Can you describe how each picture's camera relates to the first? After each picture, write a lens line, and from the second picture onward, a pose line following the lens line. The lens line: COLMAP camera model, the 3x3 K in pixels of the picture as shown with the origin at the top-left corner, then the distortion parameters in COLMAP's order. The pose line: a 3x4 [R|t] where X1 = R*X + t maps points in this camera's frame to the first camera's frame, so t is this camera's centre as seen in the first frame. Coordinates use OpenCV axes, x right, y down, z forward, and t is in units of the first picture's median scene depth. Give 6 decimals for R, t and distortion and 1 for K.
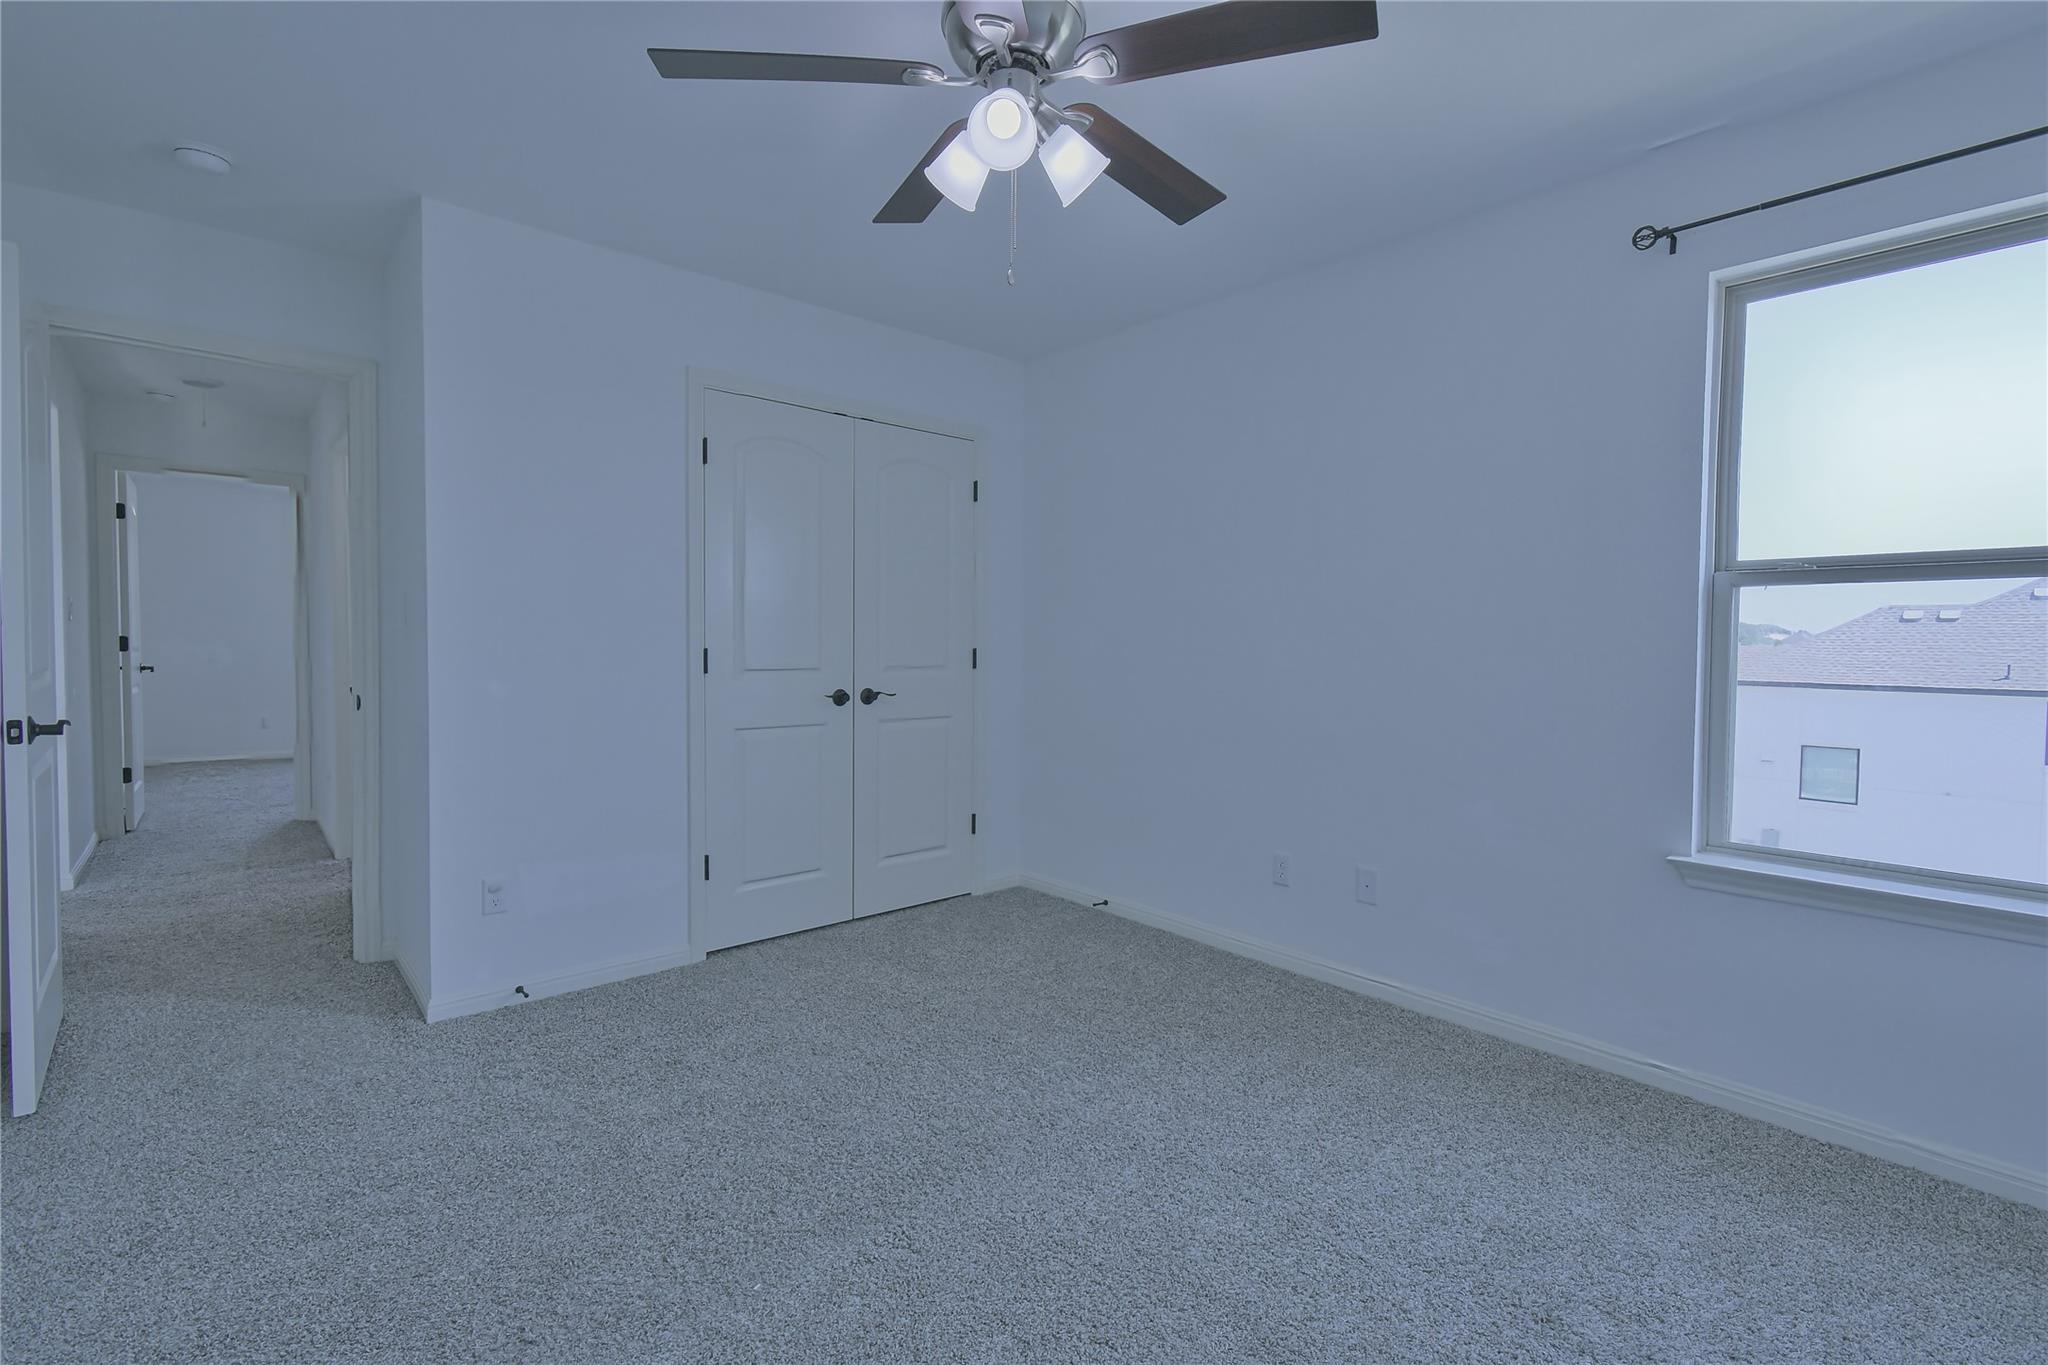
lens RADIAL K [[922.1, 0, 1023.2], [0, 922.1, 668.4], [0, 0, 1]] dist [0.003279, 0.000347]
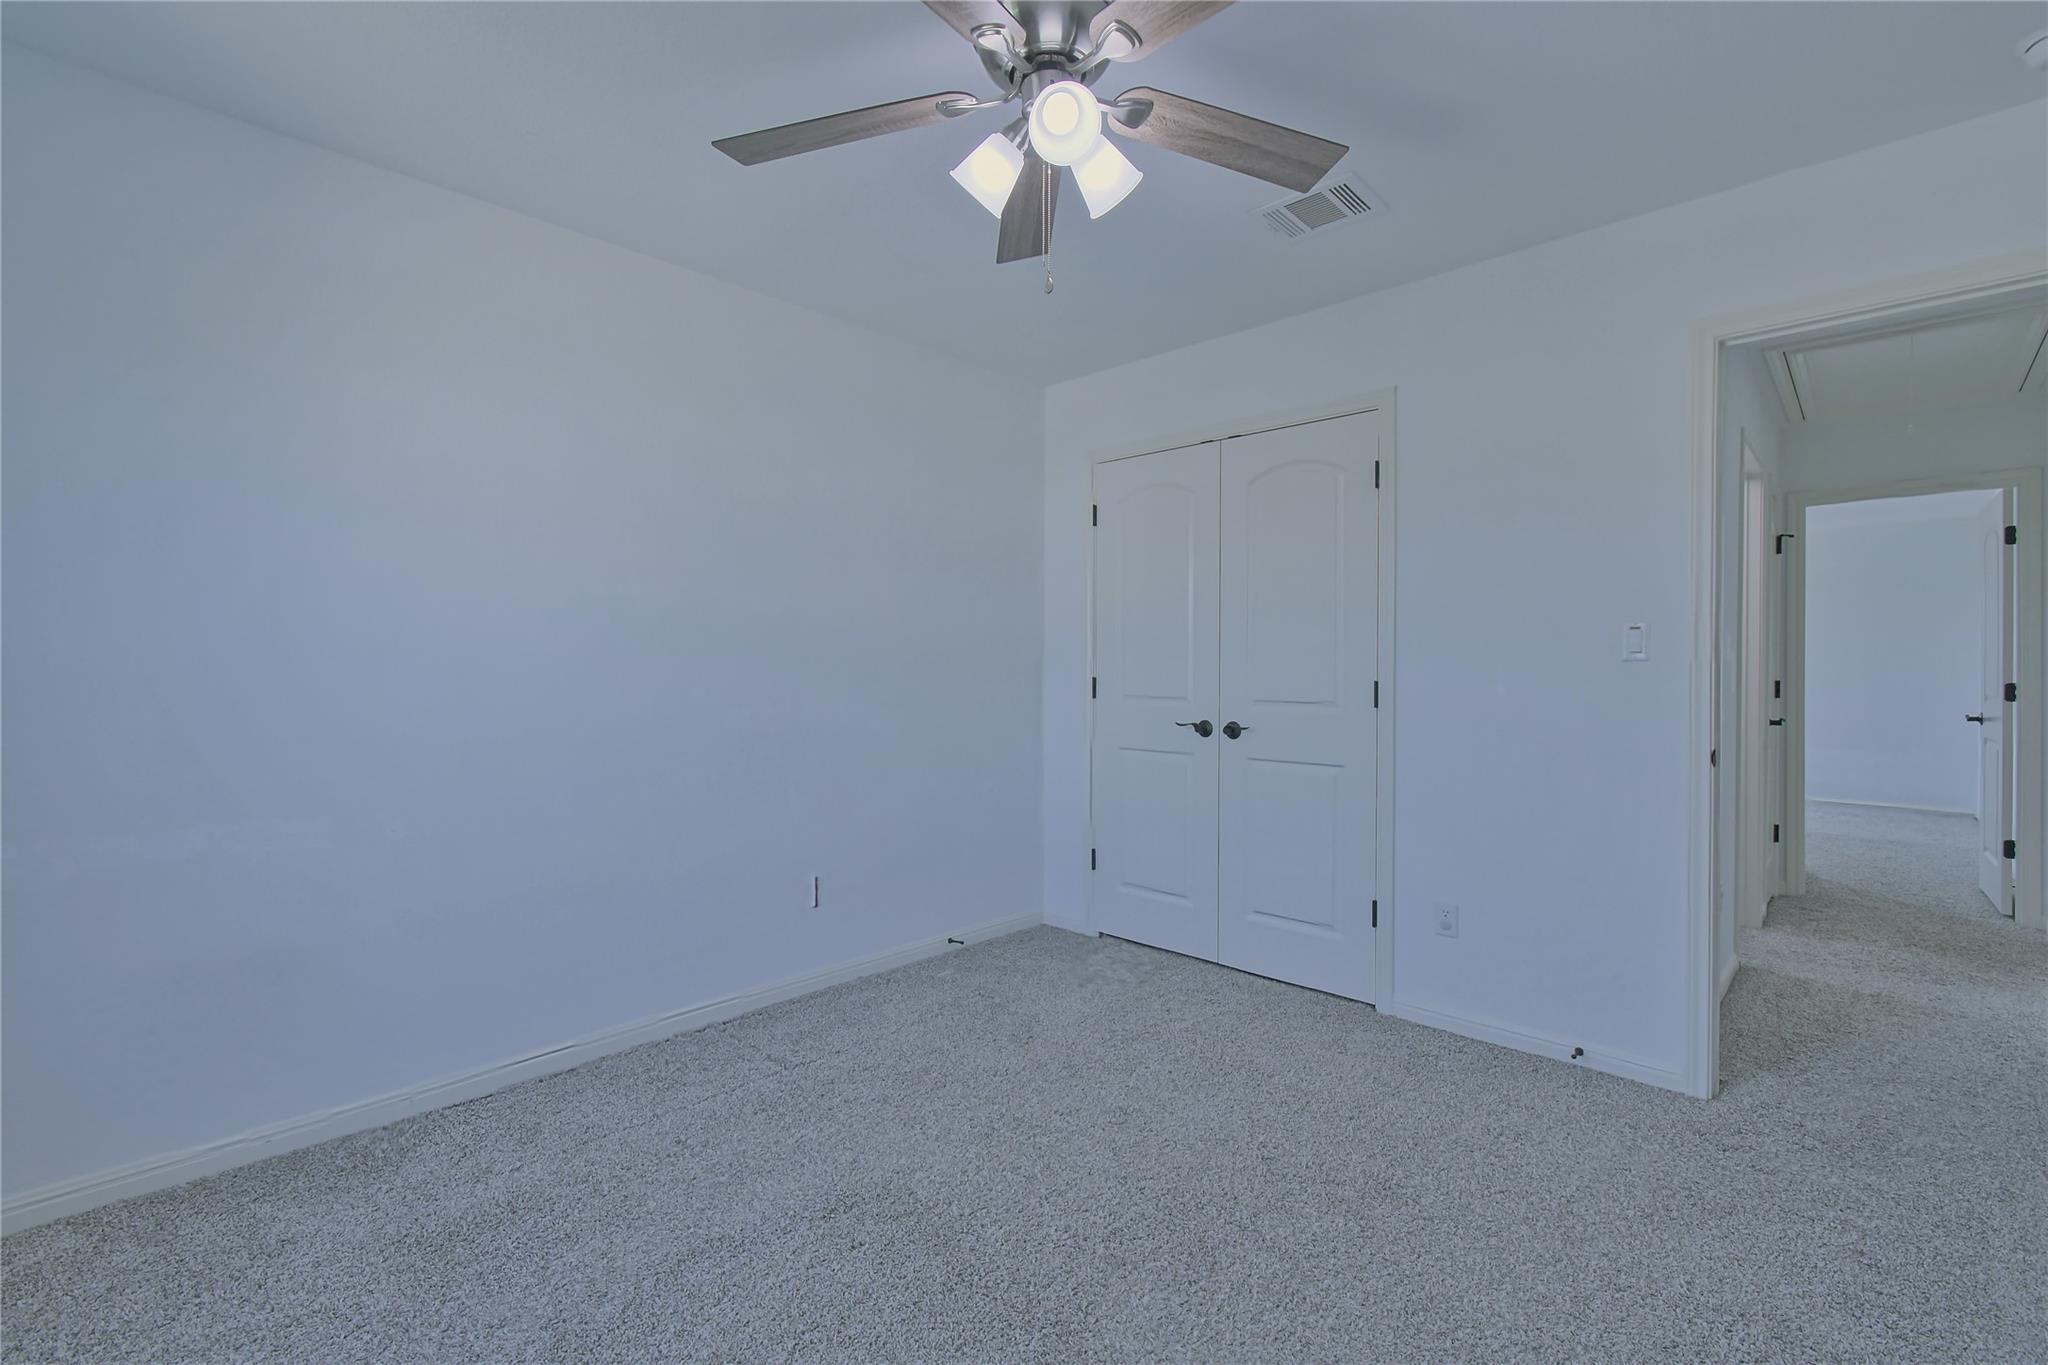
lens RADIAL K [[922.1, 0, 1023.6], [0, 922.1, 678.9], [0, 0, 1]] dist [0.003279, 0.000347]
pose [[0.080152, 0.005305, -0.996769, 0.761010], [-0.037368, 0.999299, 0.002314, -0.016680], [0.996082, 0.037062, 0.080294, 0.724506]]
